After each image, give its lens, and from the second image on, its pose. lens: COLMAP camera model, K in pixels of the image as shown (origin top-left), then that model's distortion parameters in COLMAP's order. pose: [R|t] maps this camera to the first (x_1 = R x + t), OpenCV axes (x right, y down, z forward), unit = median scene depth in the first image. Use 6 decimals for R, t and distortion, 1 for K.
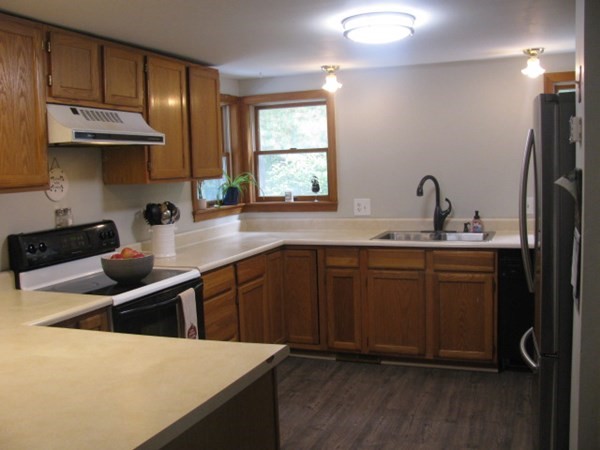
lens RADIAL K [[618.9, 0, 290.4], [0, 618.9, 224.7], [0, 0, 1]] dist [-0.218545, 0.255631]
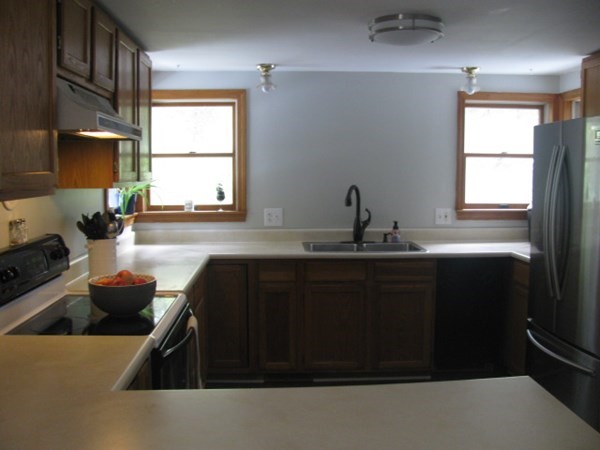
lens RADIAL K [[618.9, 0, 290.4], [0, 618.9, 224.7], [0, 0, 1]] dist [-0.218545, 0.255631]
pose [[0.912298, -0.002726, 0.409518, -0.261899], [0.008295, 0.999896, -0.011822, -0.006057], [-0.409443, 0.014182, 0.912225, 0.135359]]
